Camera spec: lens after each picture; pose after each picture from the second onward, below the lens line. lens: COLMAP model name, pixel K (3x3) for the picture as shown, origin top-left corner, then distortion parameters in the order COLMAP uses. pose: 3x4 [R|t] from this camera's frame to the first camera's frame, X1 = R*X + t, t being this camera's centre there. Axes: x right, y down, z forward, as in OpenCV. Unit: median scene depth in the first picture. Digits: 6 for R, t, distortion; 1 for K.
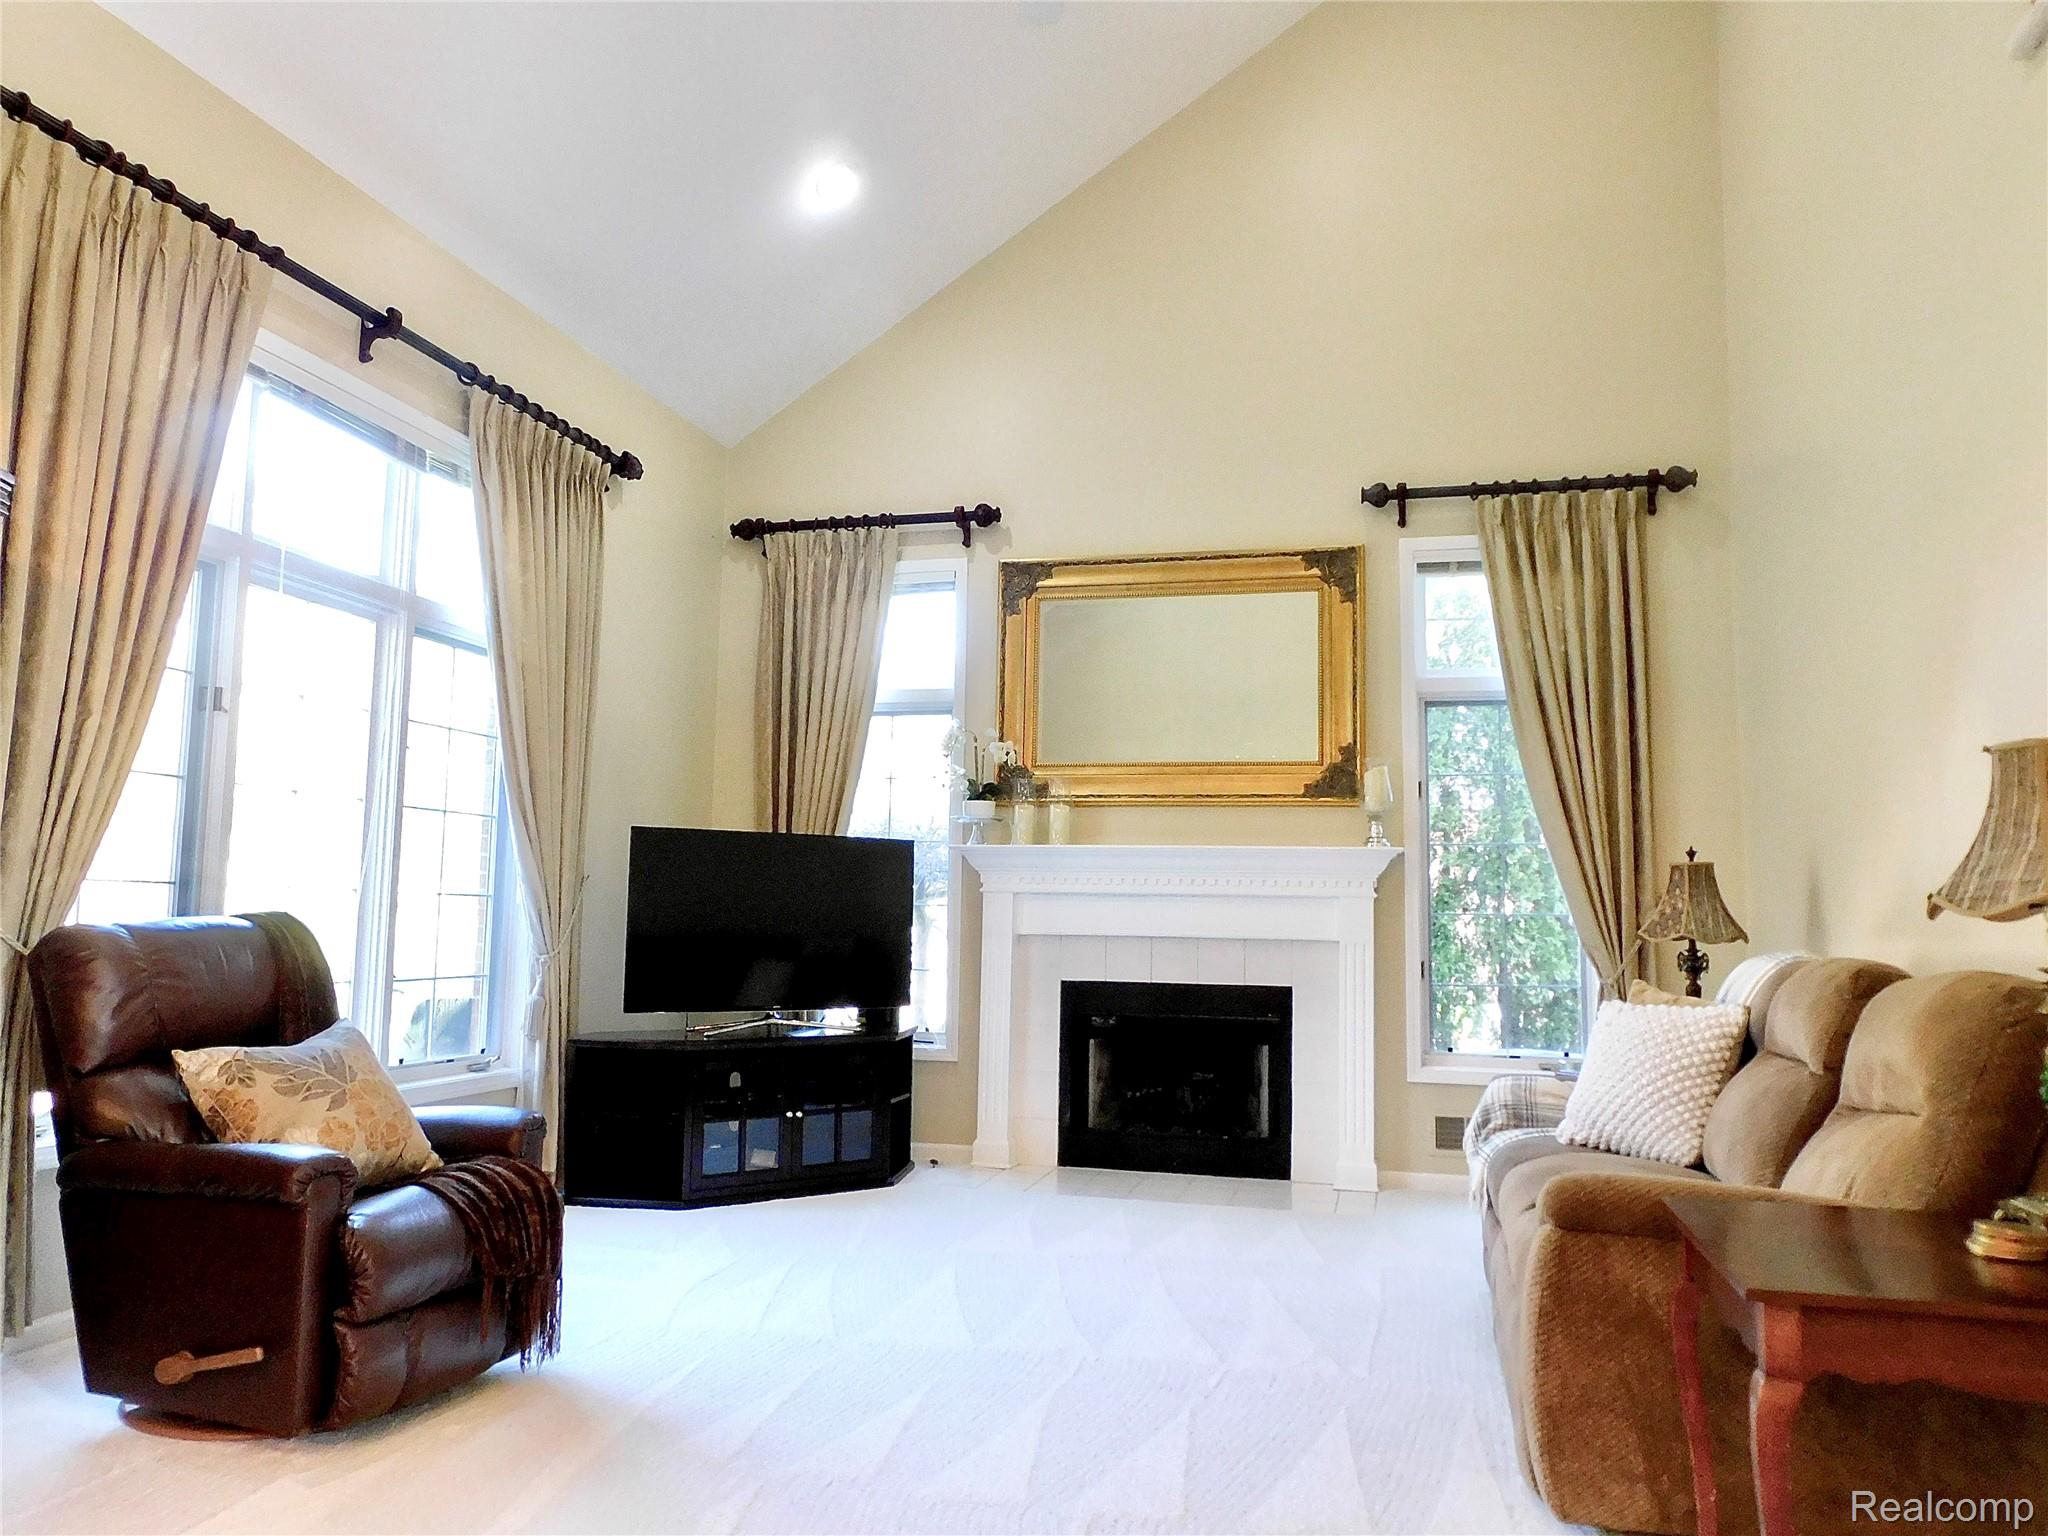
lens RADIAL K [[1401.8, 0, 1027.1], [0, 1401.8, 810.3], [0, 0, 1]] dist [-0.008621, -0.004247]
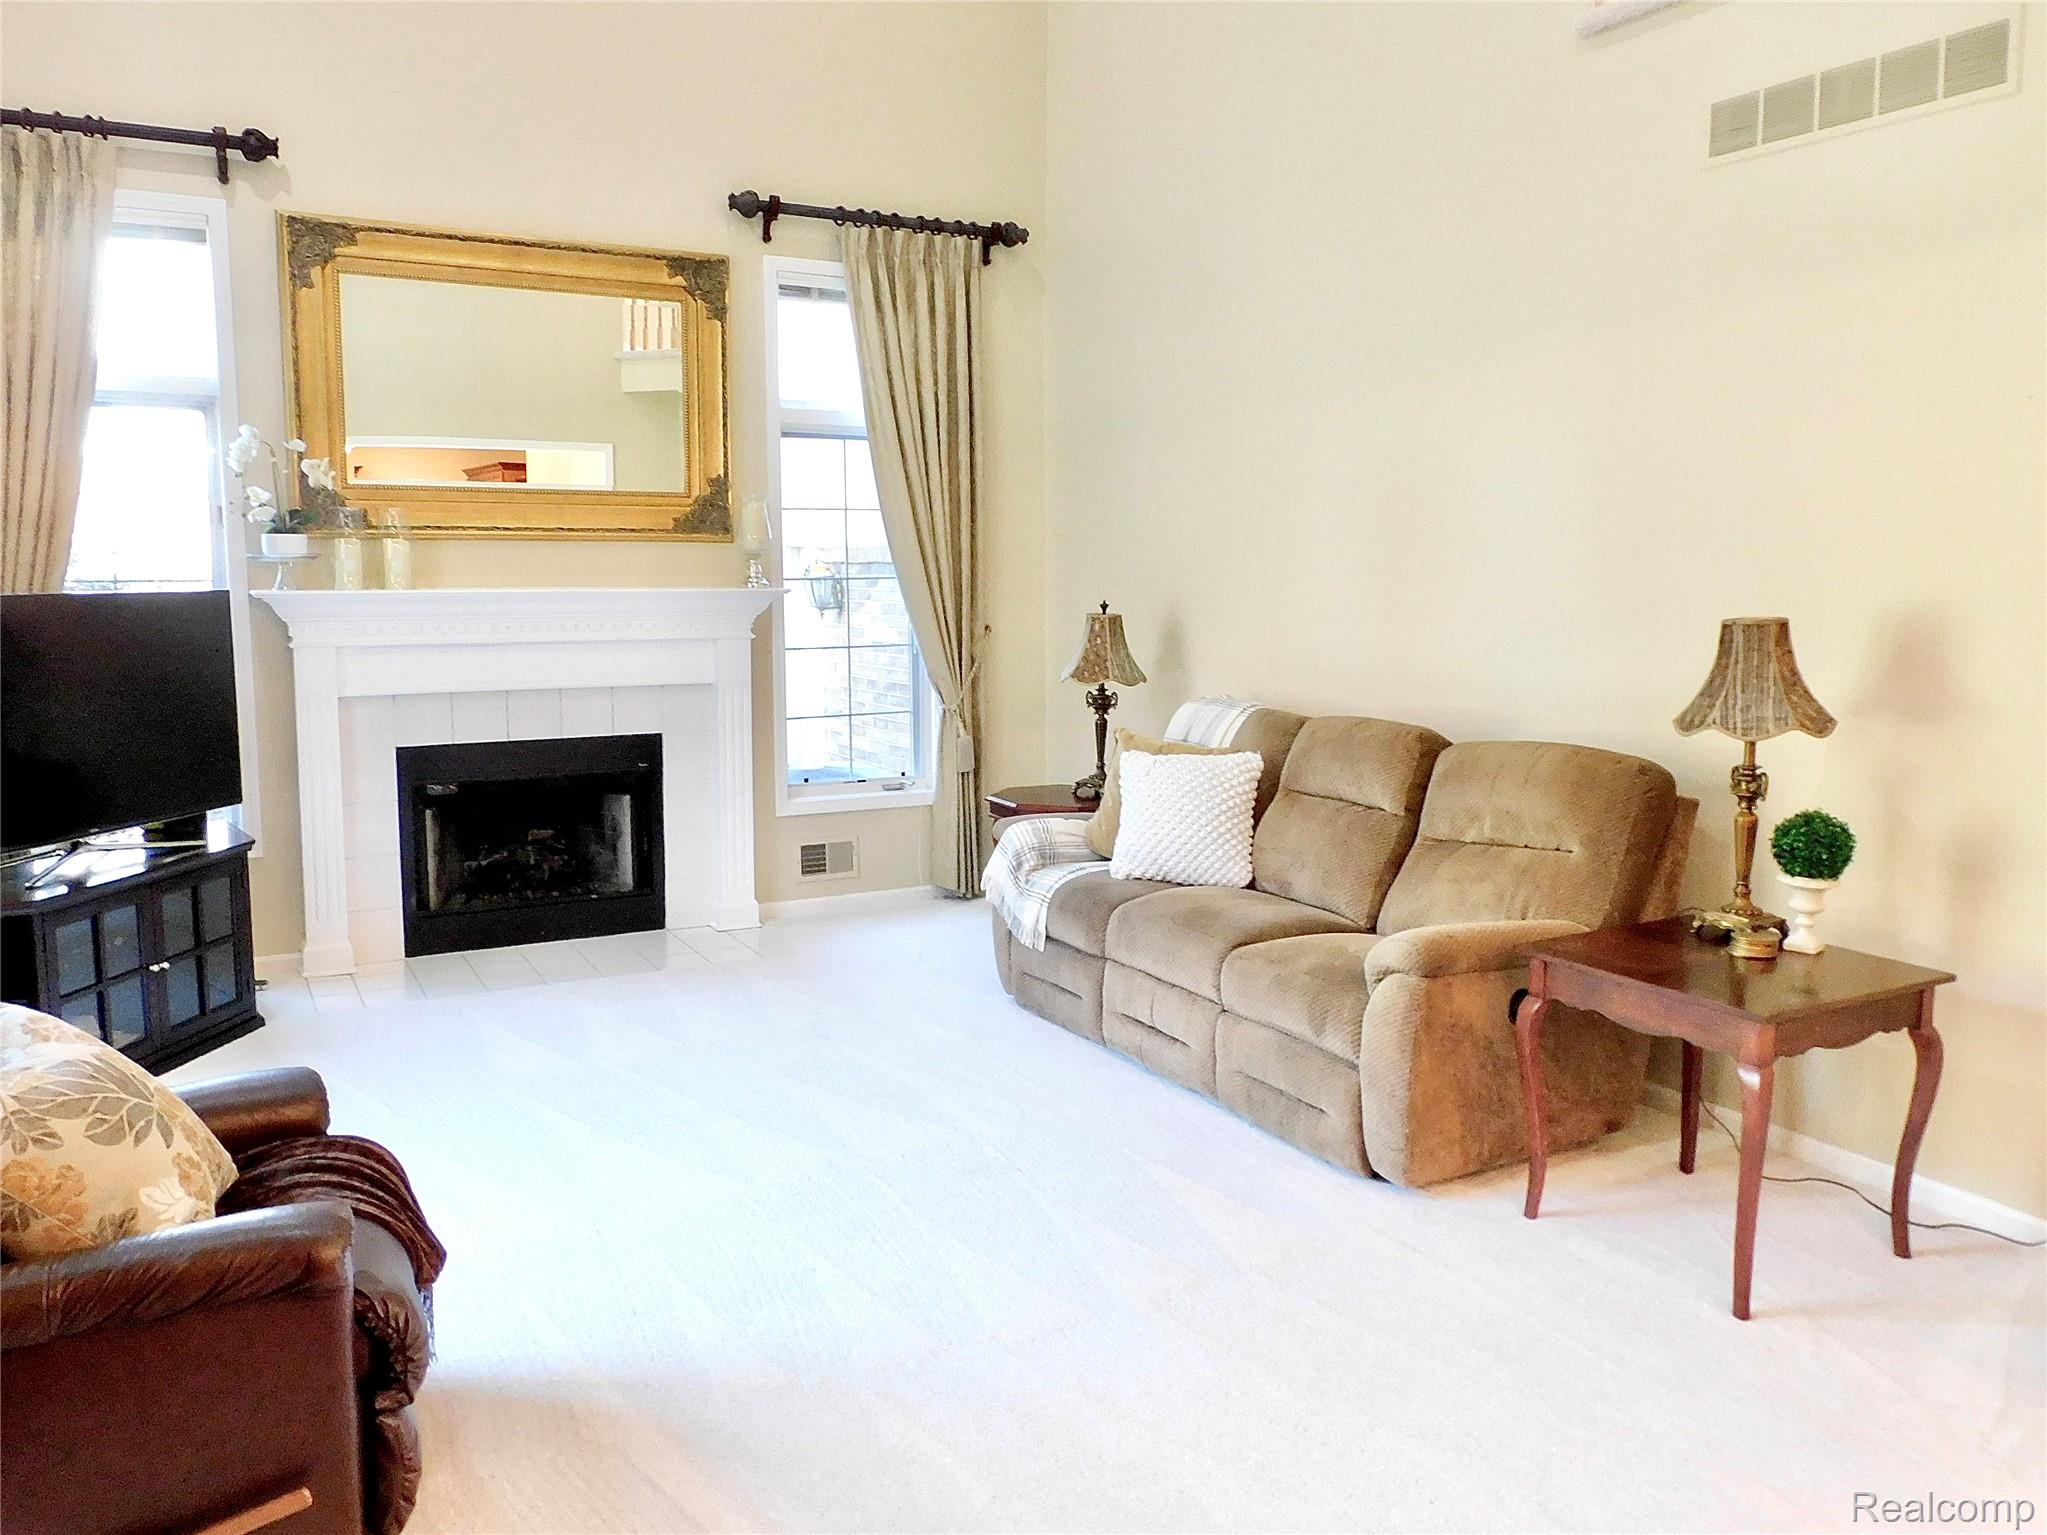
lens RADIAL K [[1469.8, 0, 1023.5], [0, 1469.8, 767.5], [0, 0, 1]] dist [-0.004162, -0.003251]
pose [[0.746482, -0.103055, 0.657377, -0.288384], [-0.034856, 0.980522, 0.193294, -0.053016], [-0.664492, -0.167204, 0.728350, 0.107186]]
